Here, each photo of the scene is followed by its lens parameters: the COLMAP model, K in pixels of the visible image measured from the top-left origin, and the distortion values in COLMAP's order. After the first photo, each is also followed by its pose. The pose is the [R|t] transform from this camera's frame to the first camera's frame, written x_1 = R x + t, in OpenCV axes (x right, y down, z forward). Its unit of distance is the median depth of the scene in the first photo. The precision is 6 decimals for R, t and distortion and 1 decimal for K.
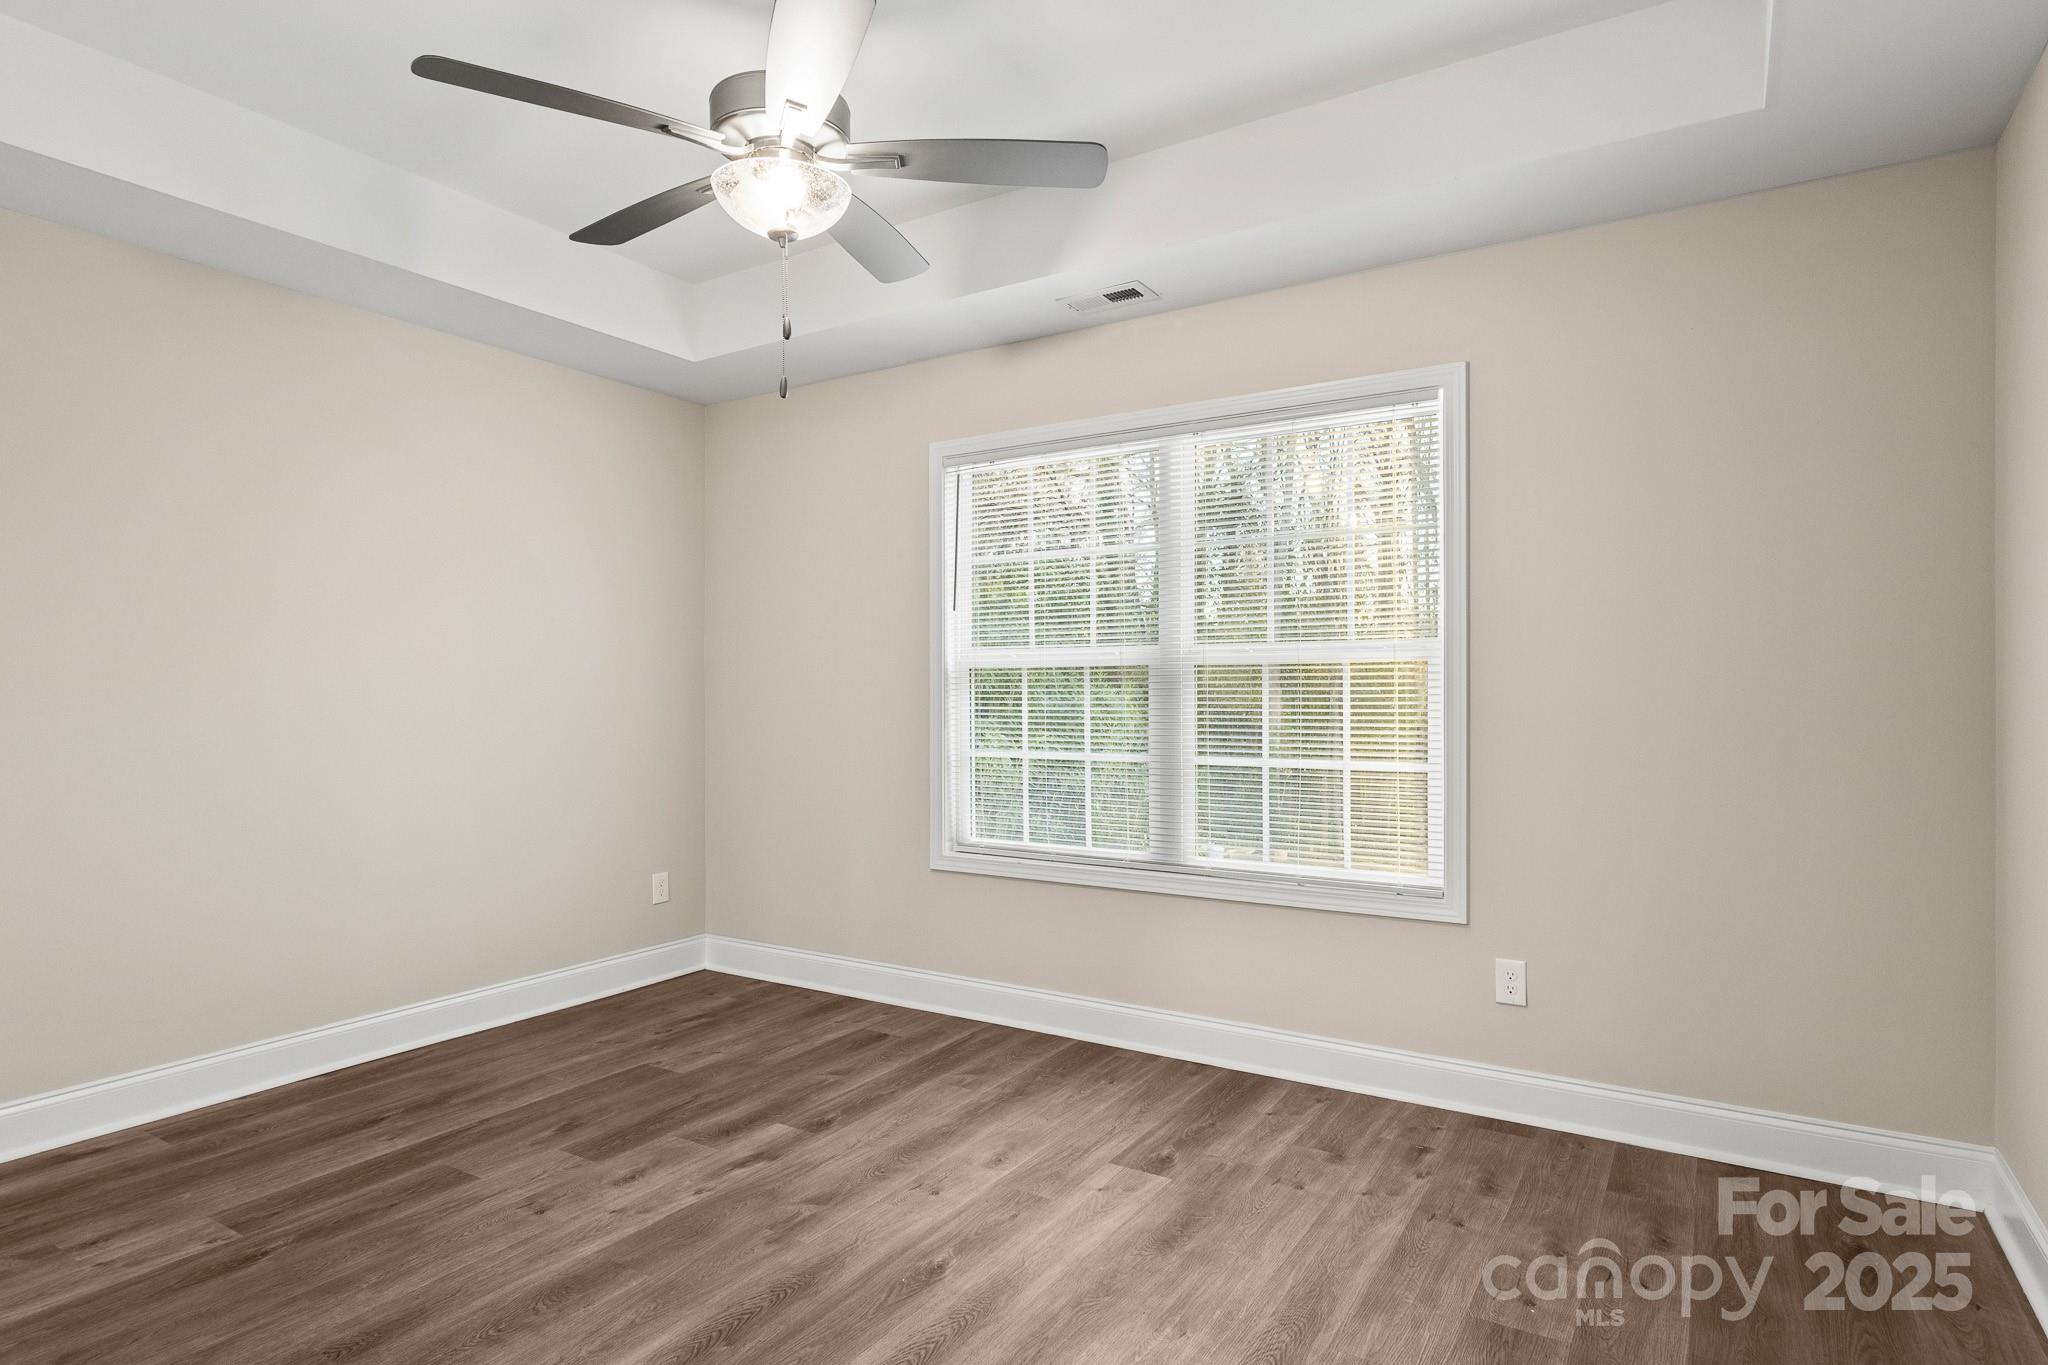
lens RADIAL K [[1084.9, 0, 1012.6], [0, 1084.9, 691.7], [0, 0, 1]] dist [0.000536, -0.001335]
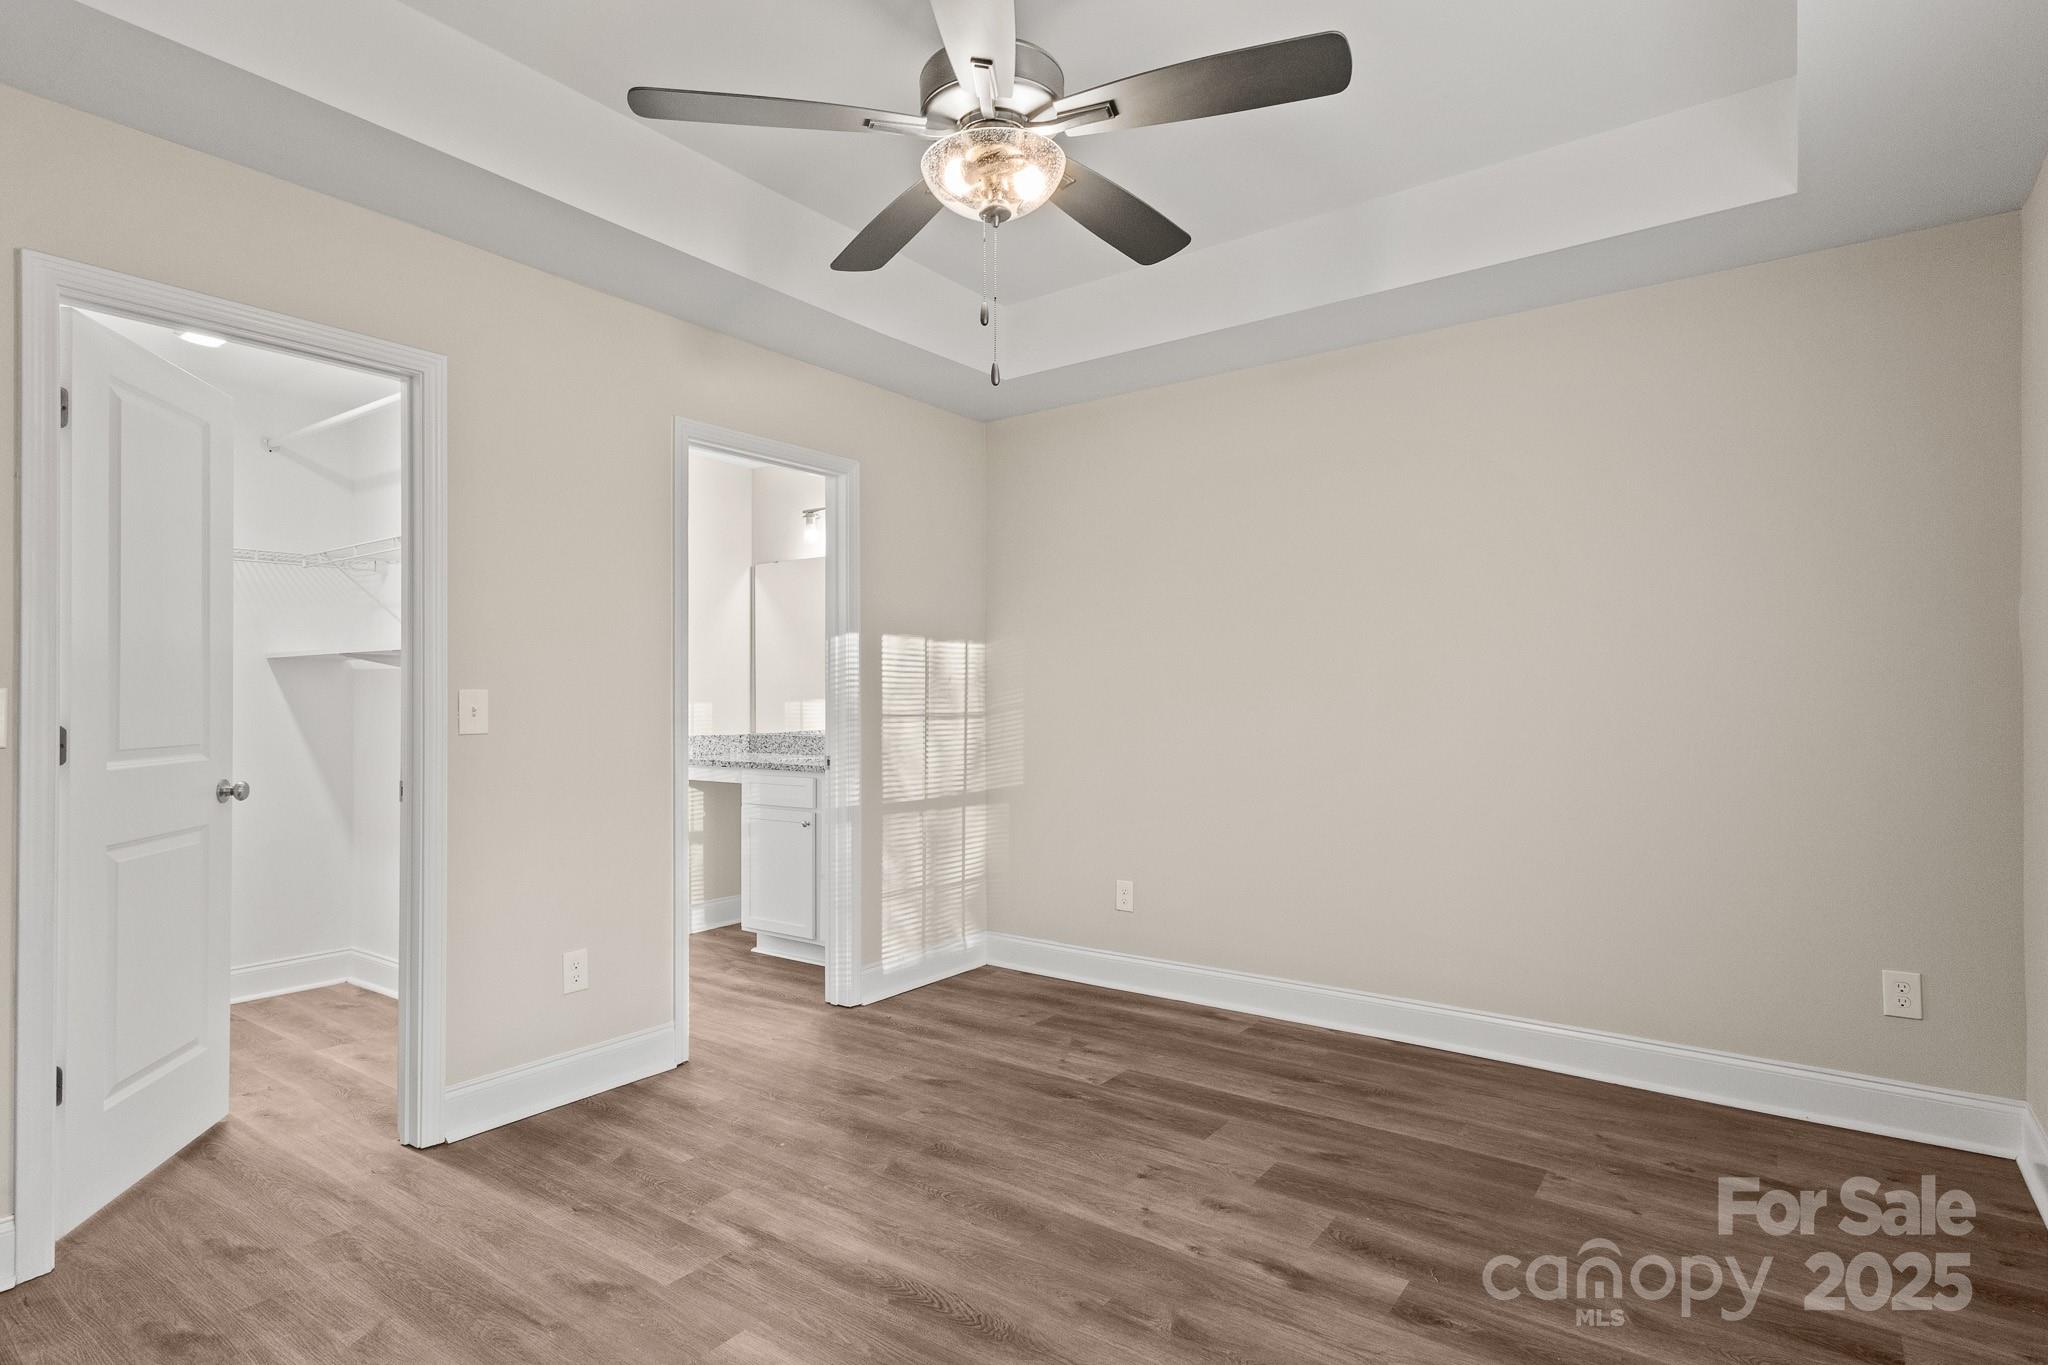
lens RADIAL K [[1023.9, 0, 1030.5], [0, 1023.9, 692.6], [0, 0, 1]] dist [0.005121, 0.000339]
pose [[-0.057832, -0.010733, -0.998269, 0.534858], [0.004543, 0.999929, -0.011014, 0.009127], [0.998316, -0.005172, -0.057779, 0.857825]]
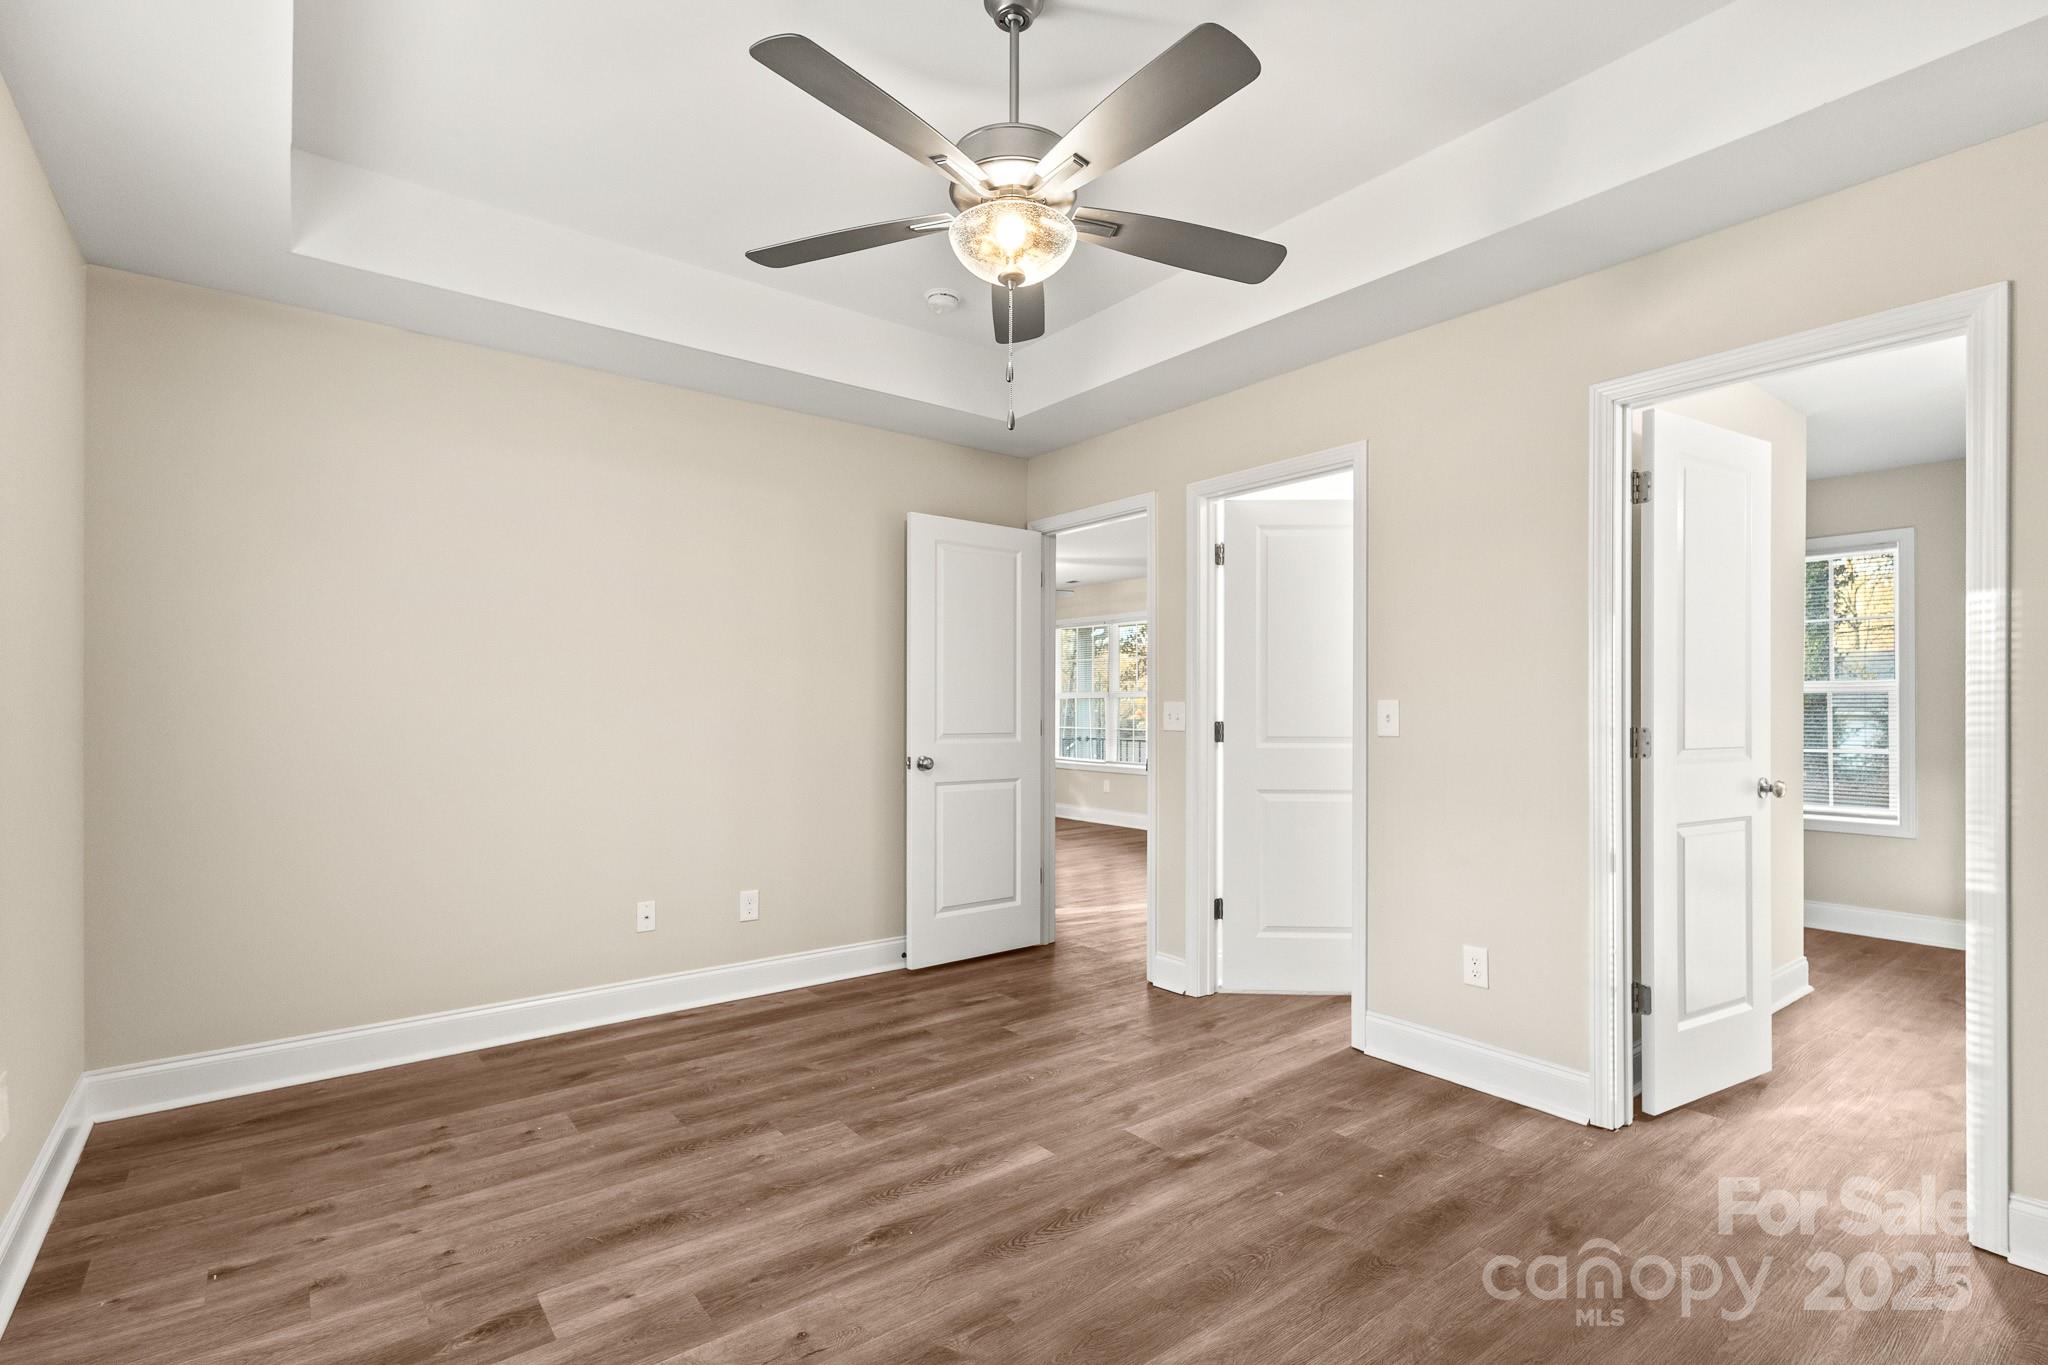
lens RADIAL K [[962.8, 0, 1029.5], [0, 962.8, 697.9], [0, 0, 1]] dist [0.003516, -0.000261]
pose [[-0.943759, 0.003348, 0.330617, -0.431088], [-0.000108, 0.999946, -0.010435, 0.003270], [-0.330634, -0.009884, -0.943707, 1.504789]]
